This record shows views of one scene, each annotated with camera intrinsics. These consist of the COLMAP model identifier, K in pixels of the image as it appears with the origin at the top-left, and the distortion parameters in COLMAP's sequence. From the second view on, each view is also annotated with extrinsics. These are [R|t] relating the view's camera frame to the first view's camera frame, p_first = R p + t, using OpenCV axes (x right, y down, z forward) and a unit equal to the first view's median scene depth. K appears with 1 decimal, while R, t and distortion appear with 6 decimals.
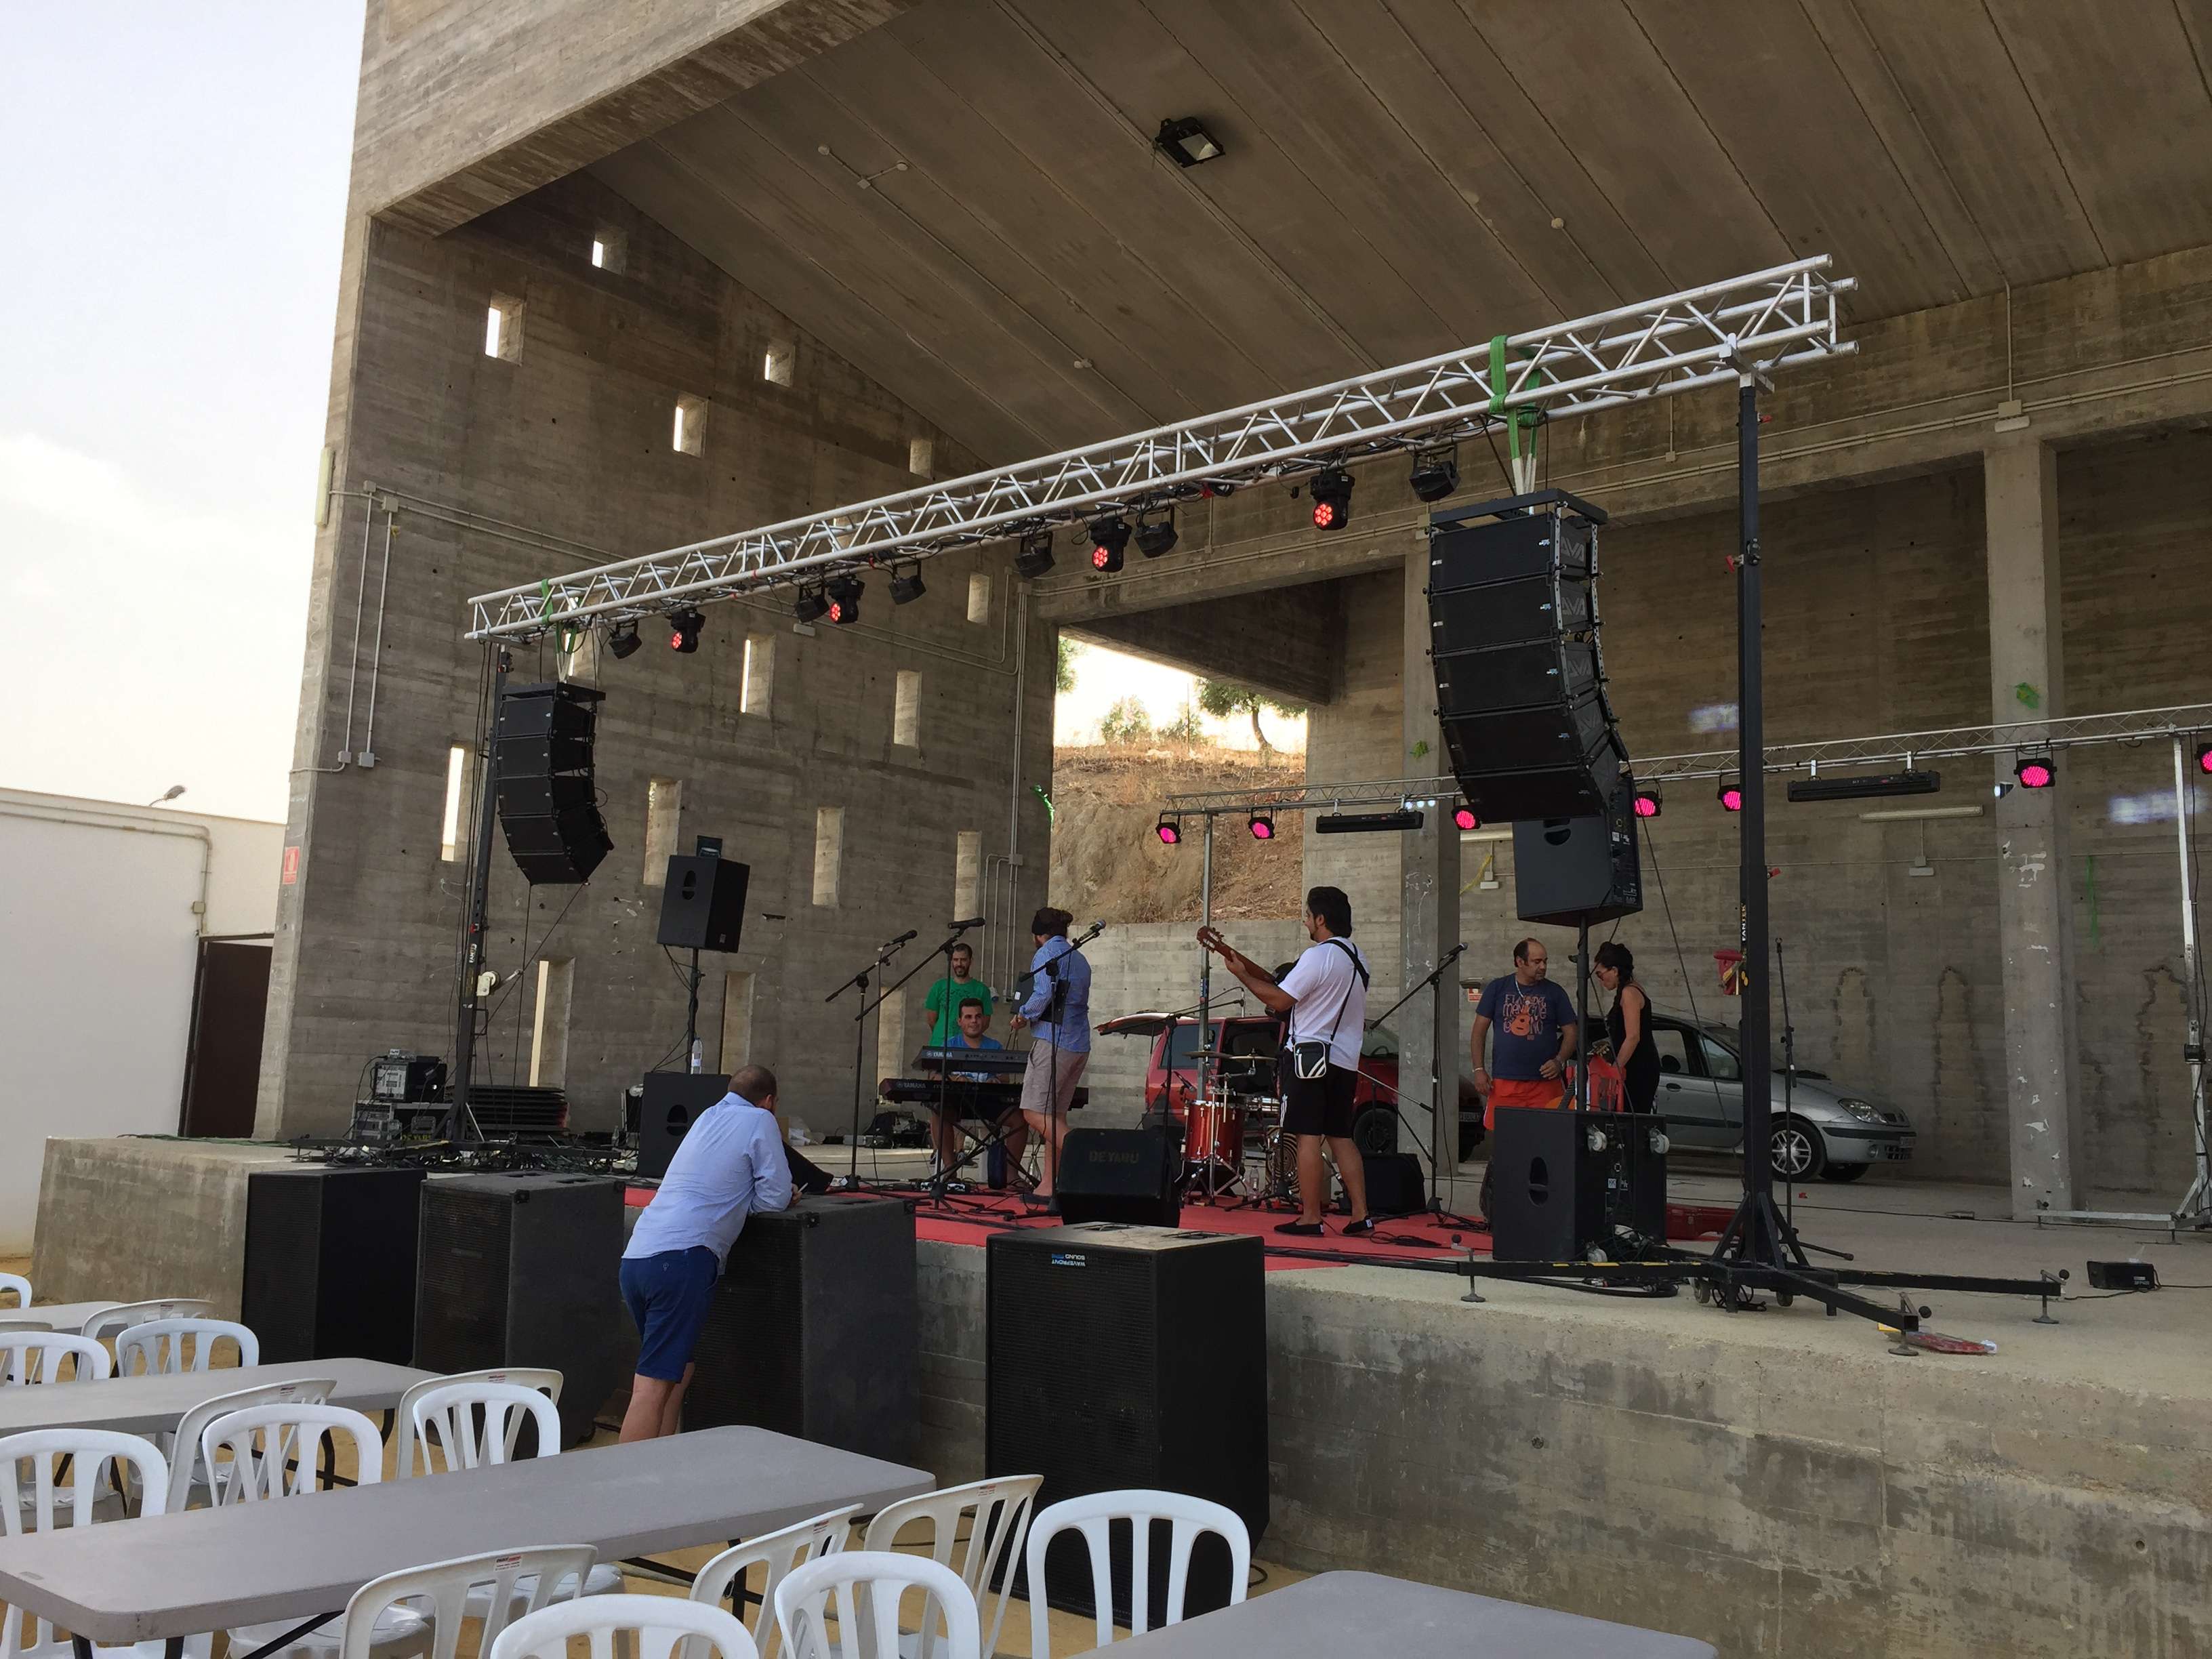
lens RADIAL K [[1891.5, 0, 1096.0], [0, 1891.5, 789.6], [0, 0, 1]] dist [0.074165, -0.094705]
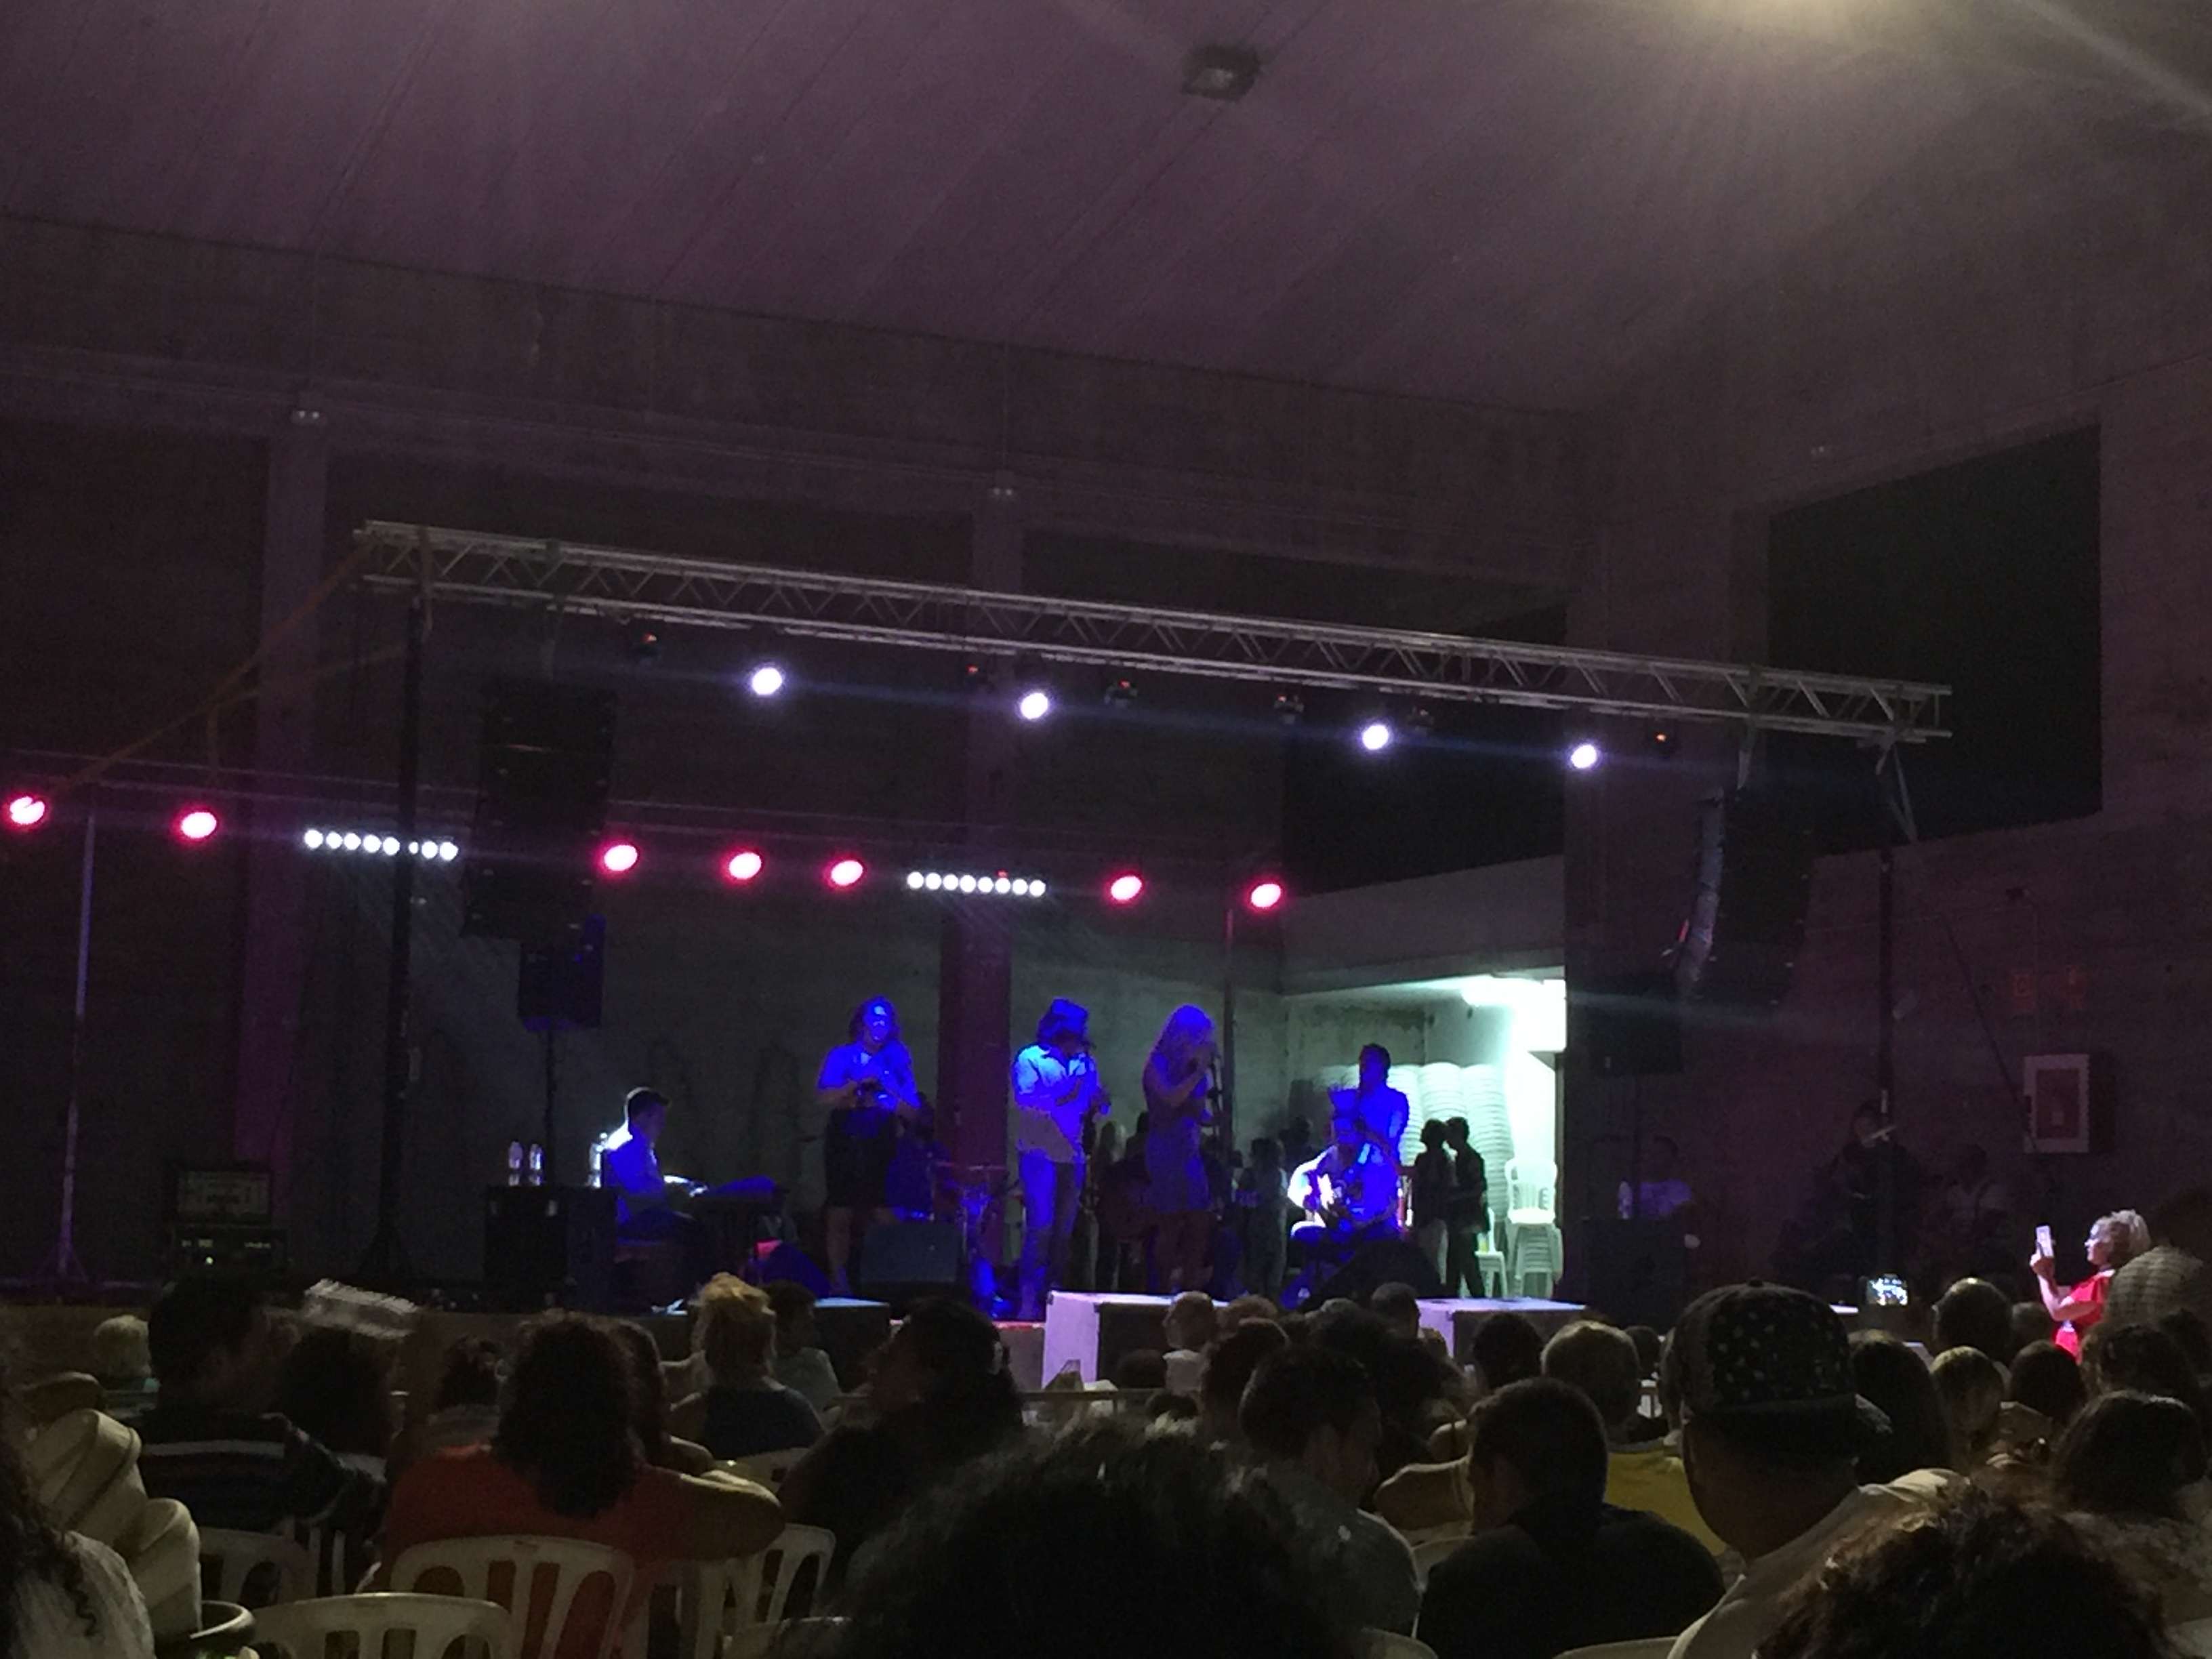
lens RADIAL K [[4171.6, 0, 1091.7], [0, 4171.6, 823.6], [0, 0, 1]] dist [0.175552, 0.000000]
pose [[0.413062, 0.074923, 0.907616, -1.176351], [-0.145876, 0.989185, -0.015267, -0.003352], [-0.898944, -0.126093, 0.419525, 0.058140]]
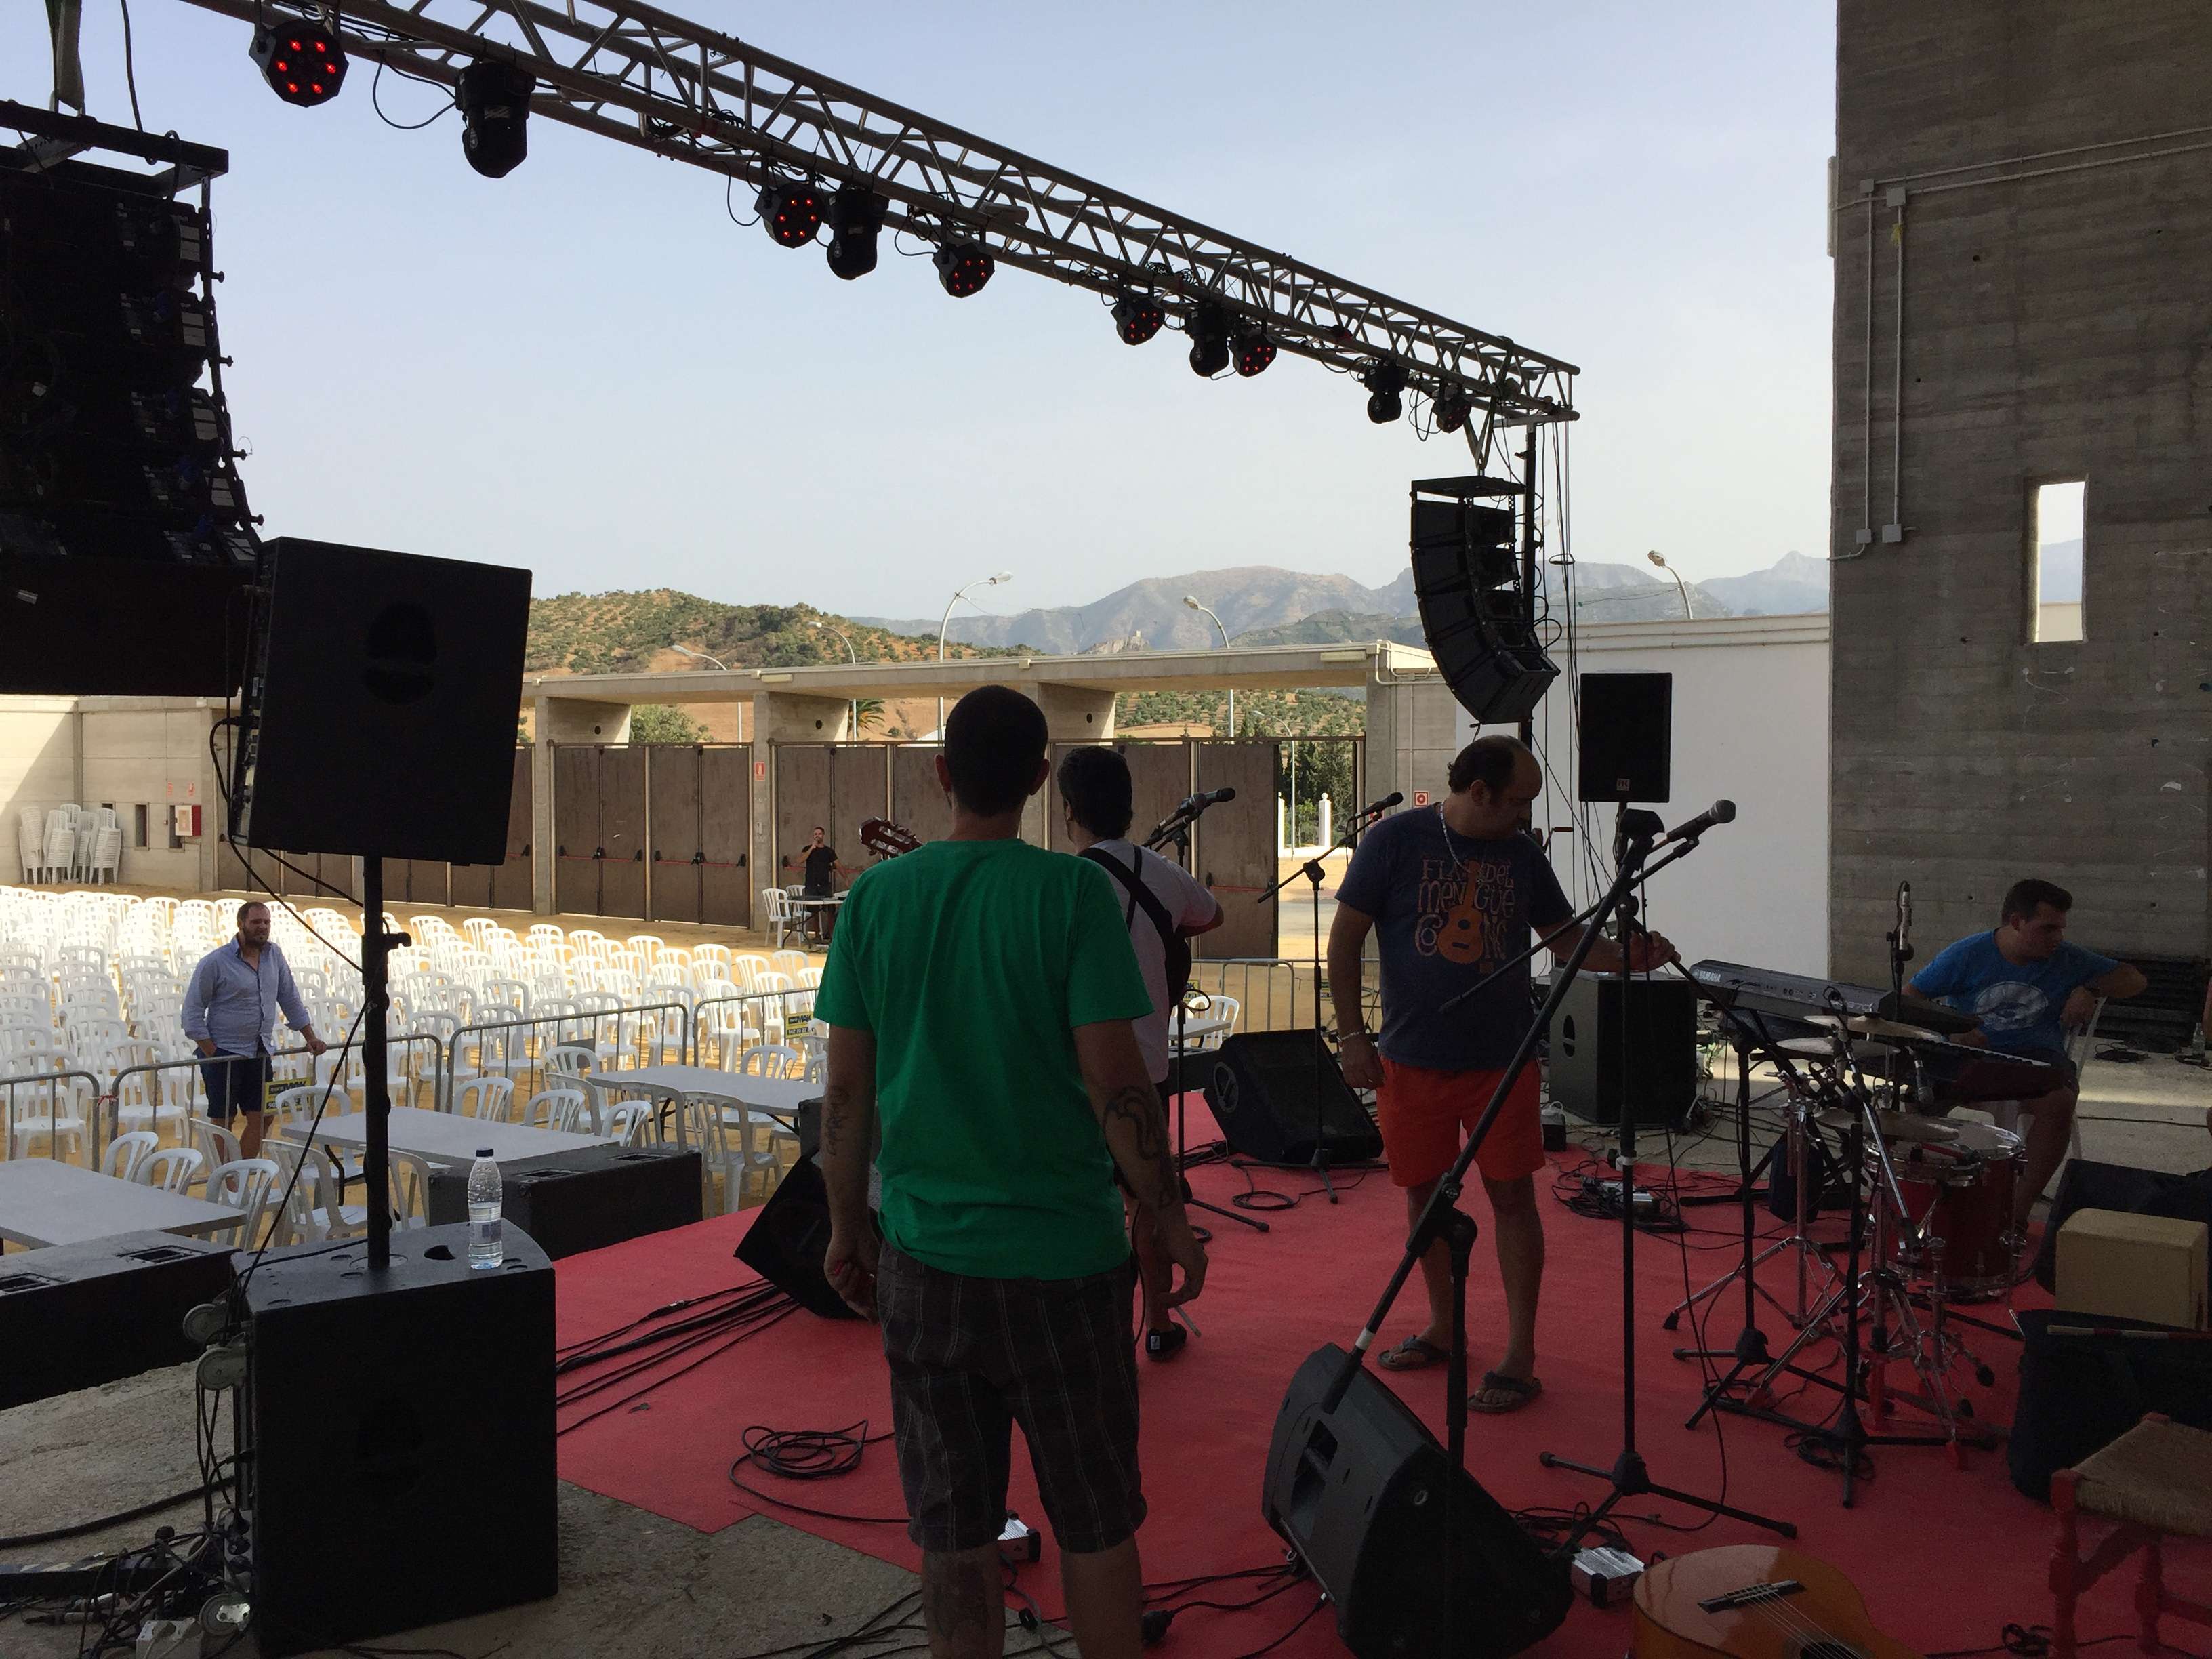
lens RADIAL K [[1891.5, 0, 1048.5], [0, 1891.5, 818.4], [0, 0, 1]] dist [0.074165, -0.094705]
pose [[0.071930, -0.004988, -0.997397, 0.342783], [0.157377, 0.987518, 0.006411, 0.036289], [0.984915, -0.157429, 0.071817, 0.511063]]
